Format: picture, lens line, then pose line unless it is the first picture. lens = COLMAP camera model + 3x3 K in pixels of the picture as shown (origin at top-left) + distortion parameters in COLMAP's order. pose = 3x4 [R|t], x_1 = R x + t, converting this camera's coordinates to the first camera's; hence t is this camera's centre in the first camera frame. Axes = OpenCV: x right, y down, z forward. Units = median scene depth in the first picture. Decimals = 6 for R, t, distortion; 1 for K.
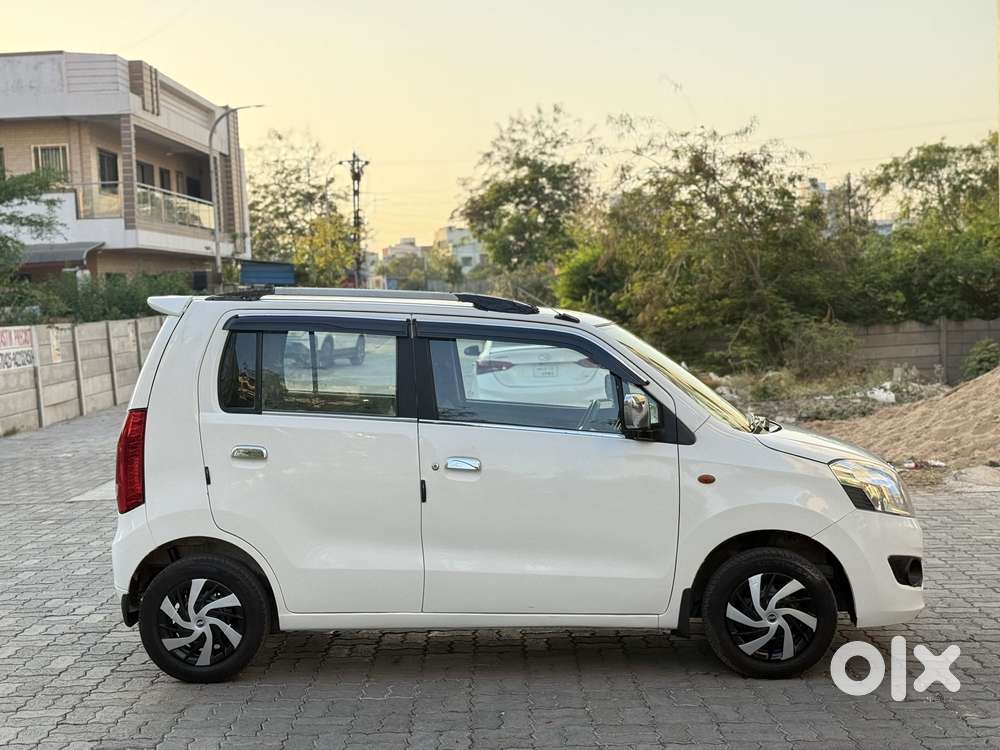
lens RADIAL K [[1411.8, 0, 500.0], [0, 1411.8, 375.0], [0, 0, 1]] dist [0.008017, 0.082038]
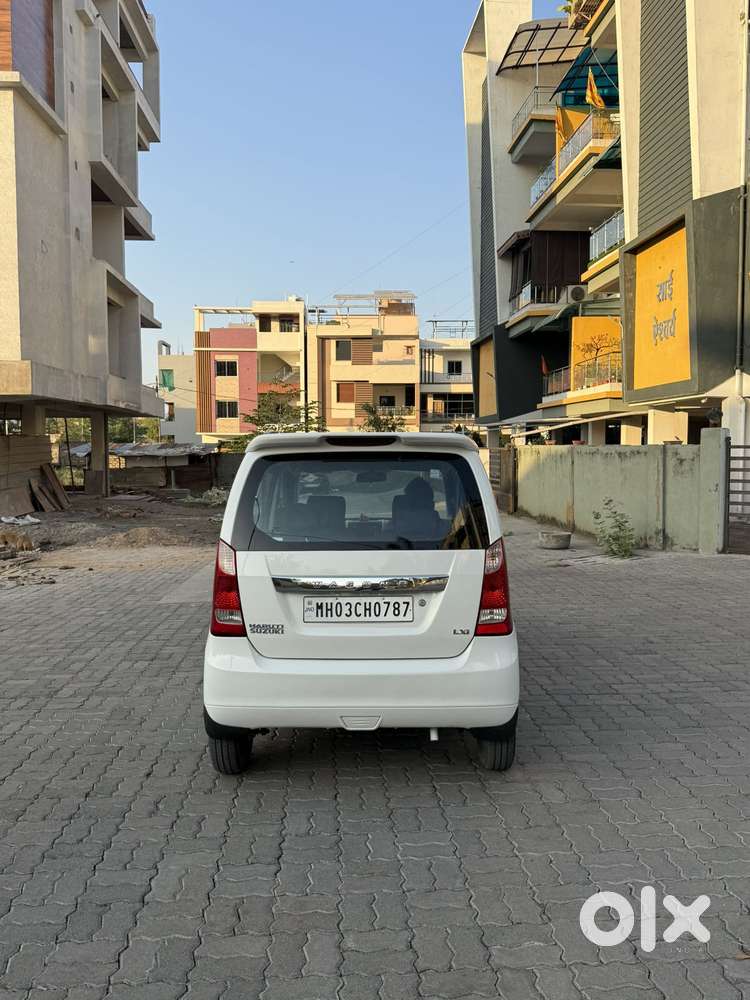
lens RADIAL K [[802.3, 0, 375.0], [0, 802.3, 493.7], [0, 0, 1]] dist [0.142122, -0.252628]
pose [[-0.034437, -0.019971, 0.999207, -0.731045], [0.062516, 0.997799, 0.022098, -0.023297], [-0.997450, 0.063227, -0.033112, 0.929157]]
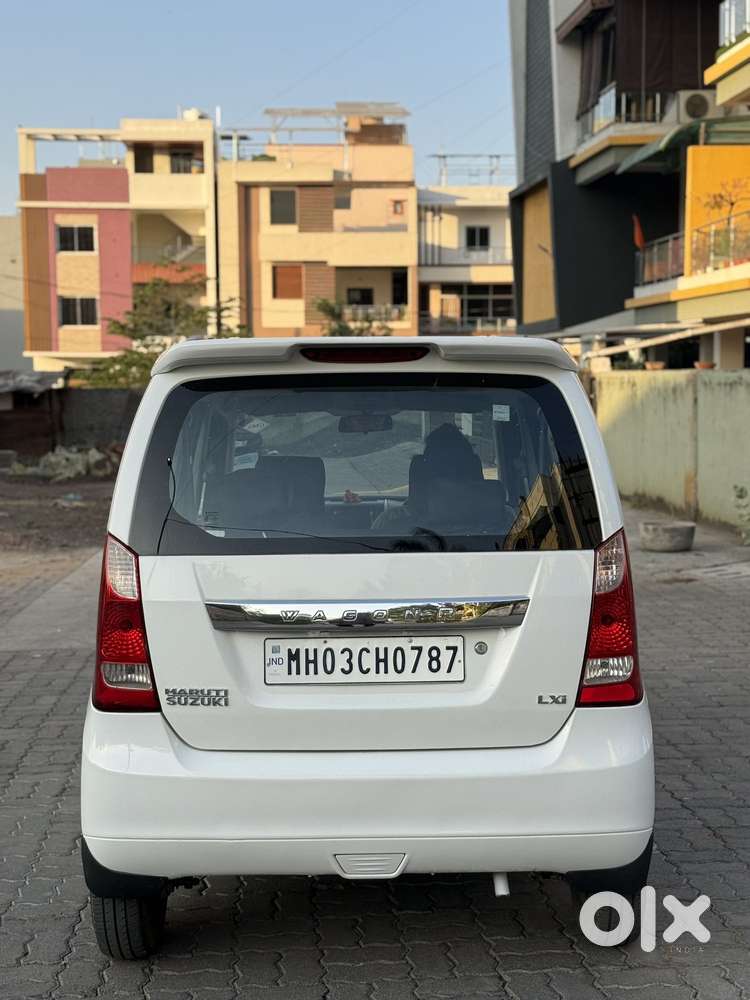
lens RADIAL K [[1392.3, 0, 375.0], [0, 1392.3, 500.0], [0, 0, 1]] dist [0.138810, -0.181722]
pose [[-0.061927, -0.048773, 0.996888, -0.703505], [0.066180, 0.996407, 0.052860, -0.020555], [-0.995884, 0.069248, -0.058477, 0.948123]]
